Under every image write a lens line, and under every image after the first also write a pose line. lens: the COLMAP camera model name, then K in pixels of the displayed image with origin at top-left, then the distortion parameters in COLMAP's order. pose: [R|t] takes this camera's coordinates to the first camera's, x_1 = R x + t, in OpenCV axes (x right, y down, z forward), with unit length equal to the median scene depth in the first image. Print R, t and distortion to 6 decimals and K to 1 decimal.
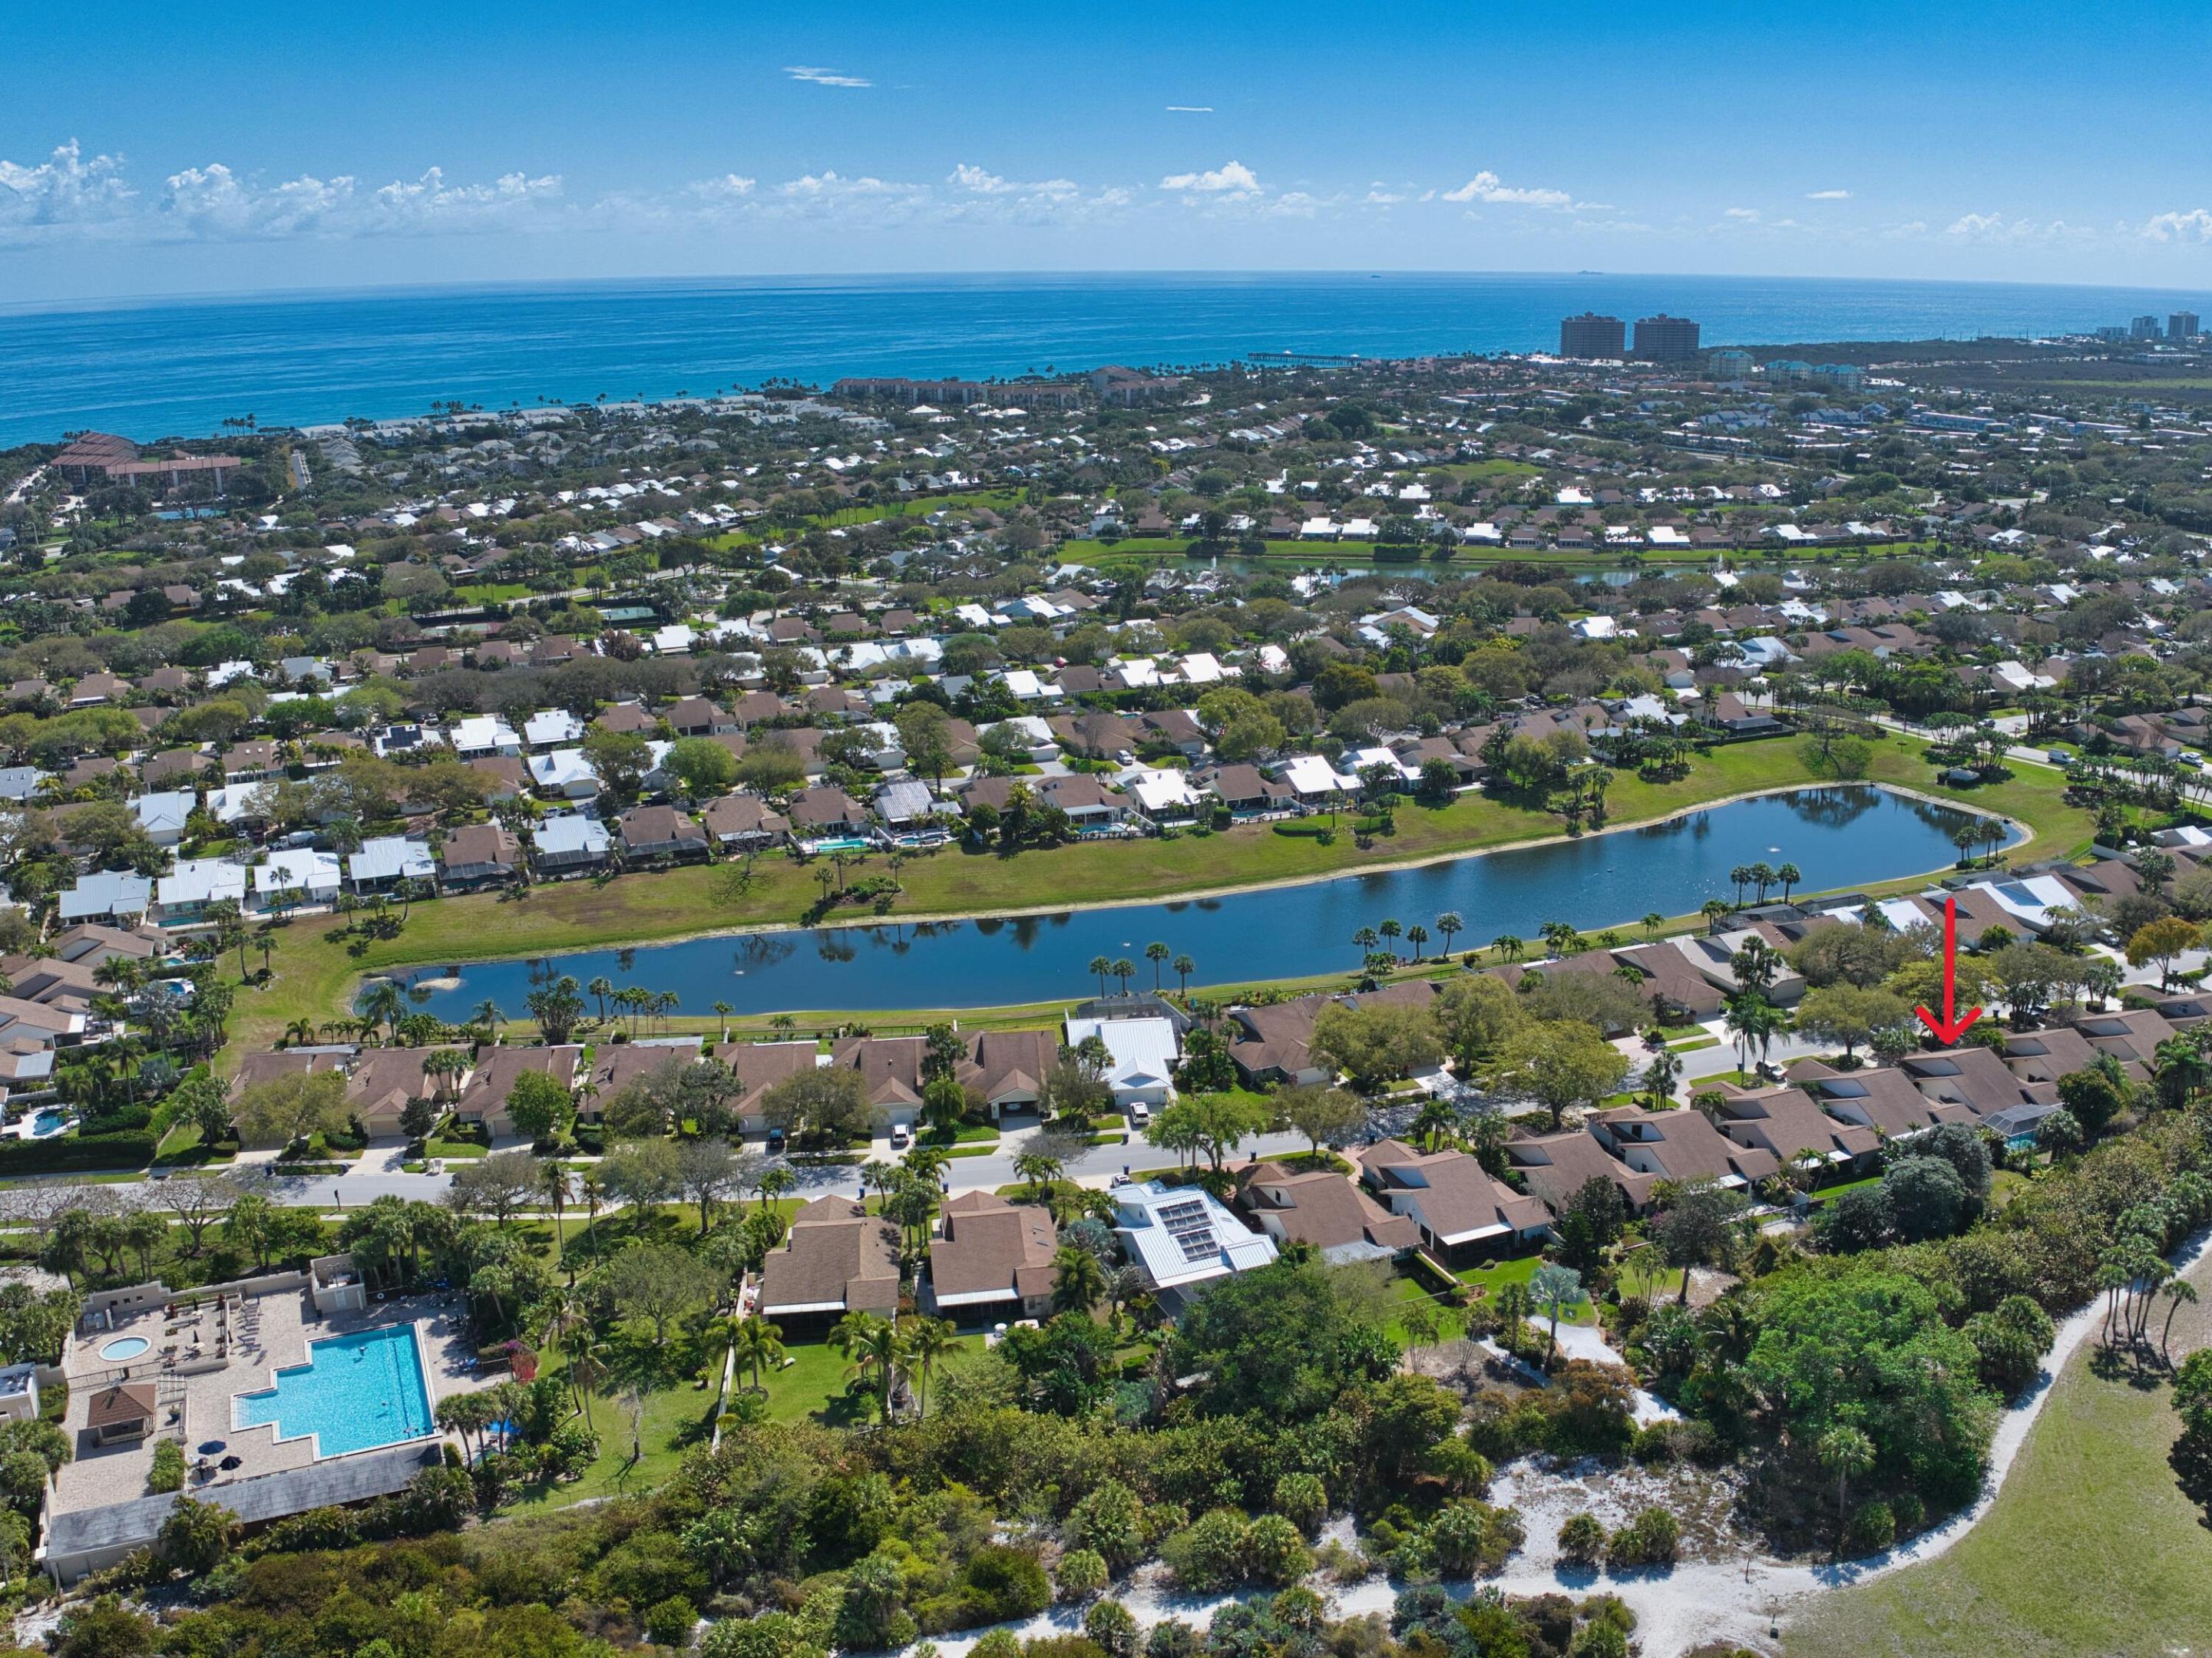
lens RADIAL K [[1528.9, 0, 1106.0], [0, 1528.9, 829.0], [0, 0, 1]] dist [-0.049833, -0.004262]
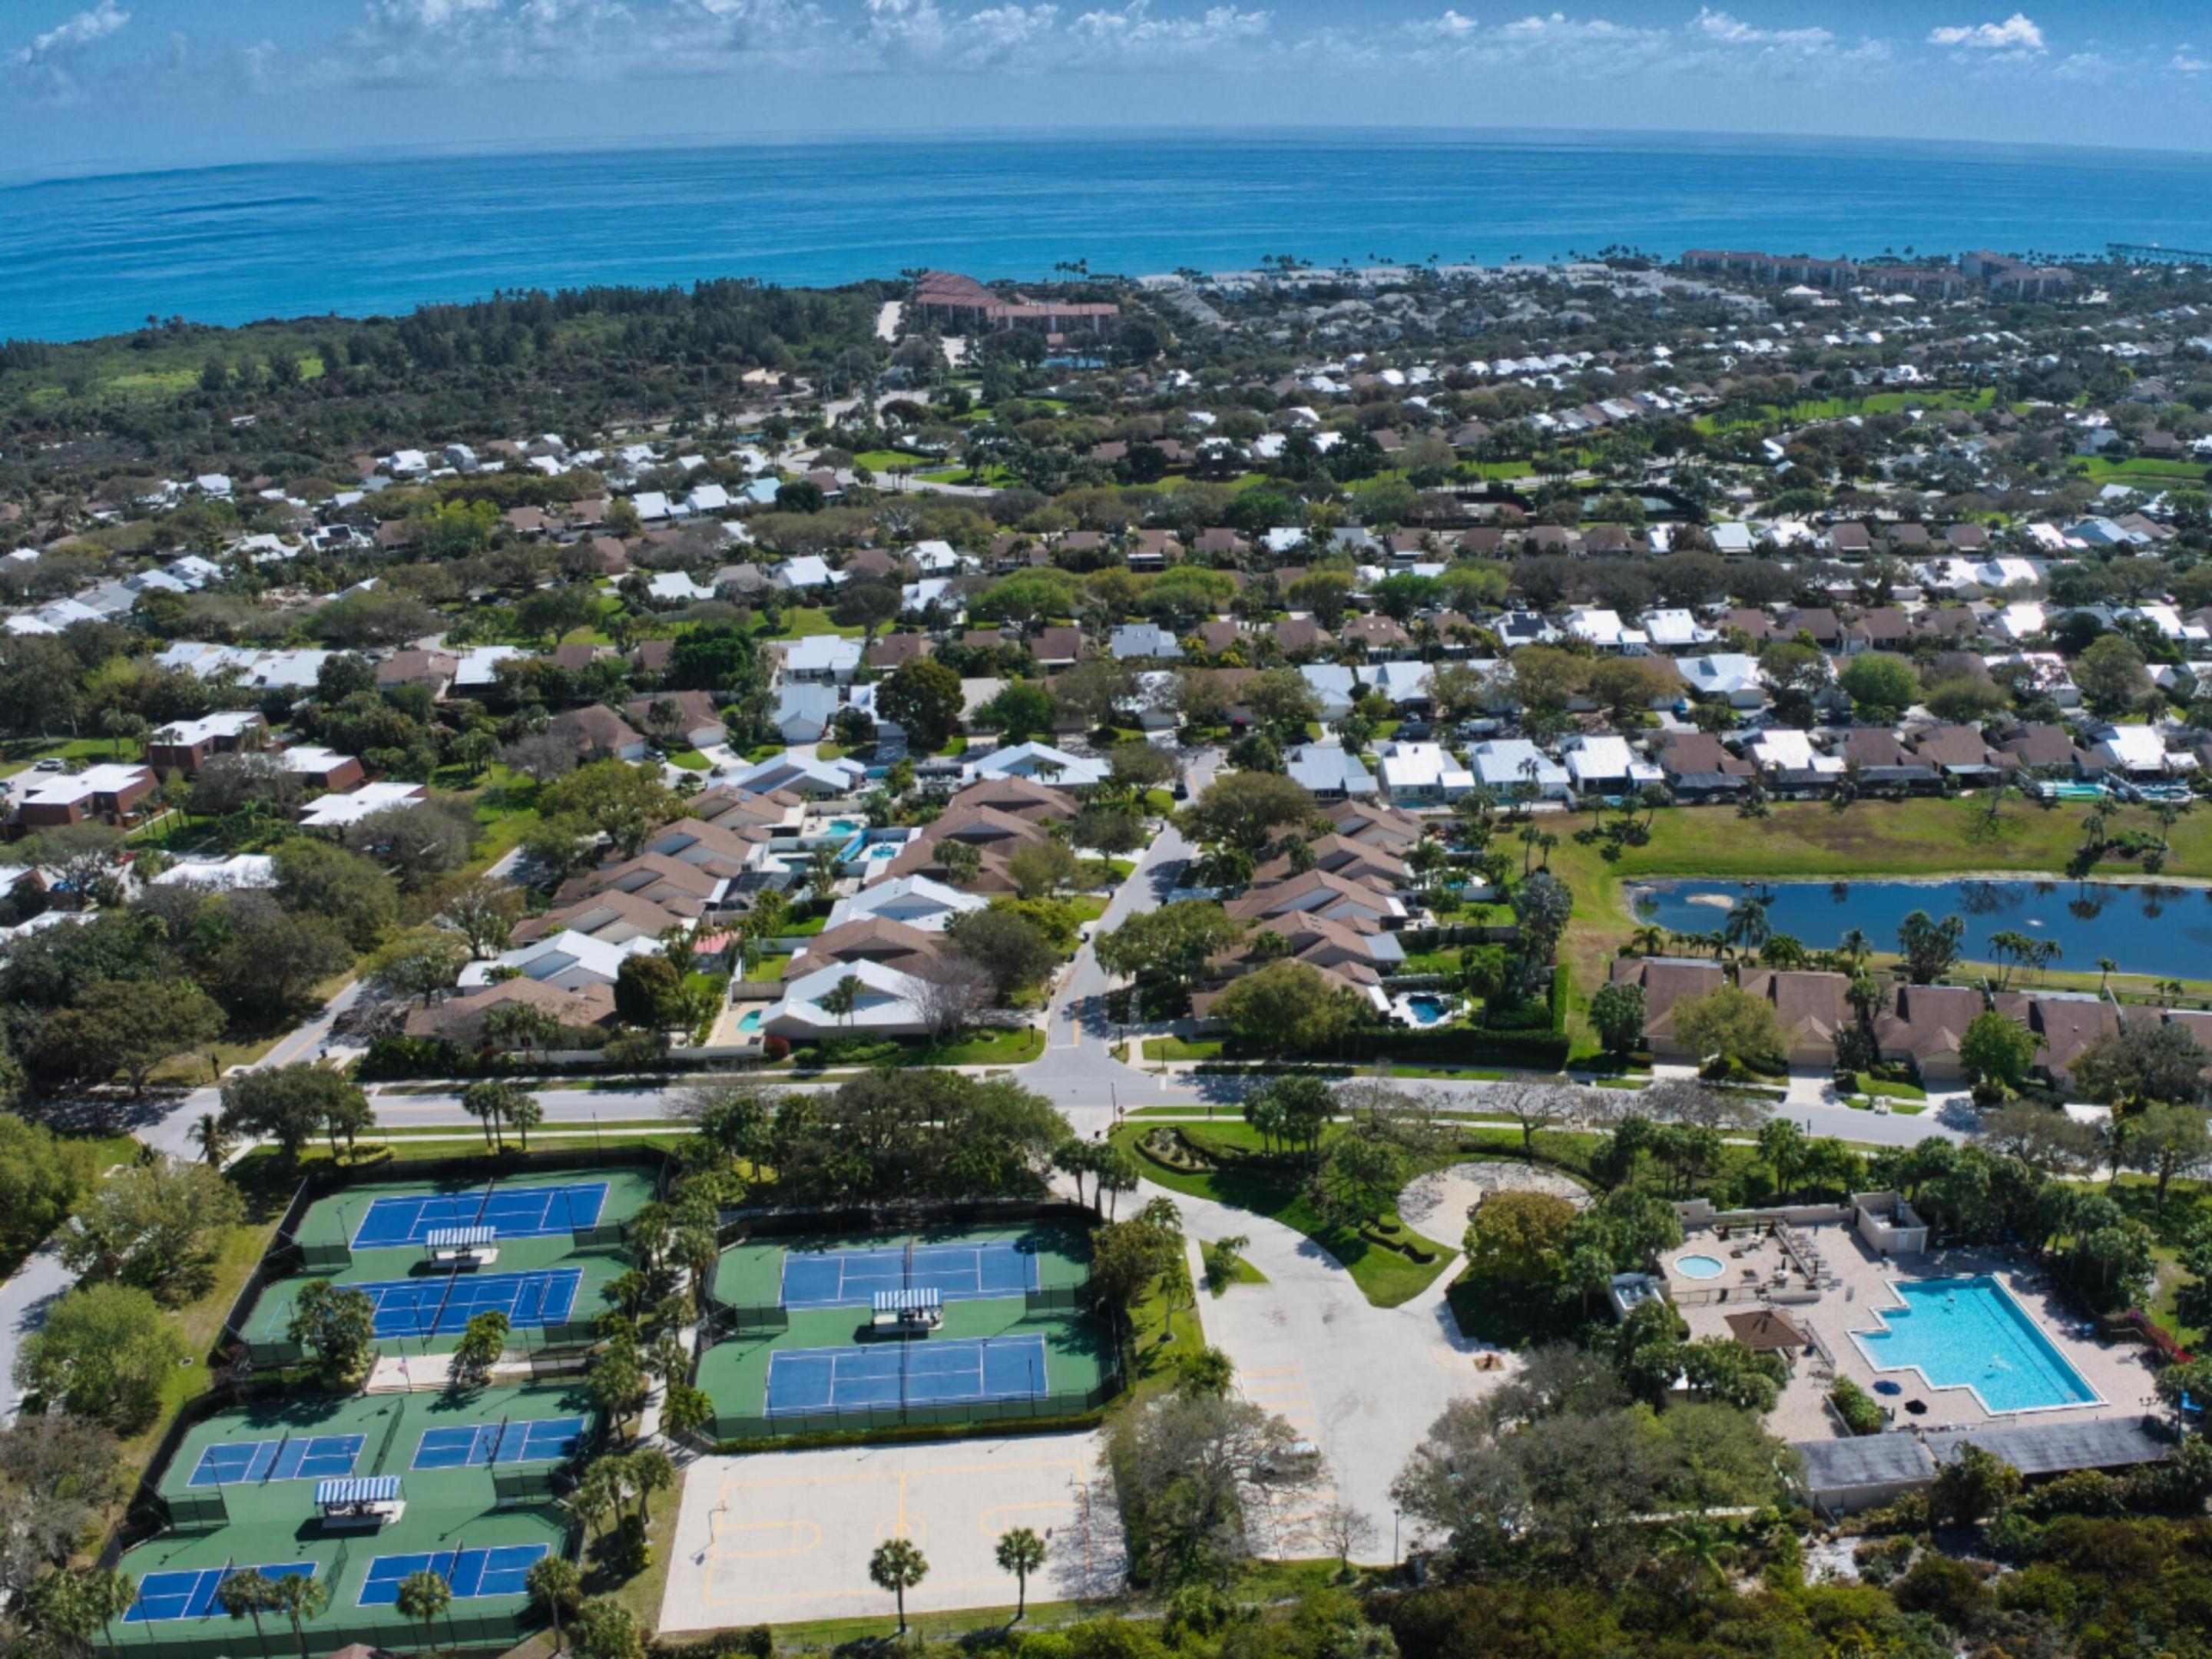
lens RADIAL K [[1565.0, 0, 1107.3], [0, 1565.0, 909.3], [0, 0, 1]] dist [-0.051982, -0.002714]
pose [[0.973524, 0.112853, -0.198783, -0.391491], [-0.088534, 0.987909, 0.127267, 0.011225], [0.210742, -0.106299, 0.971745, -0.018477]]
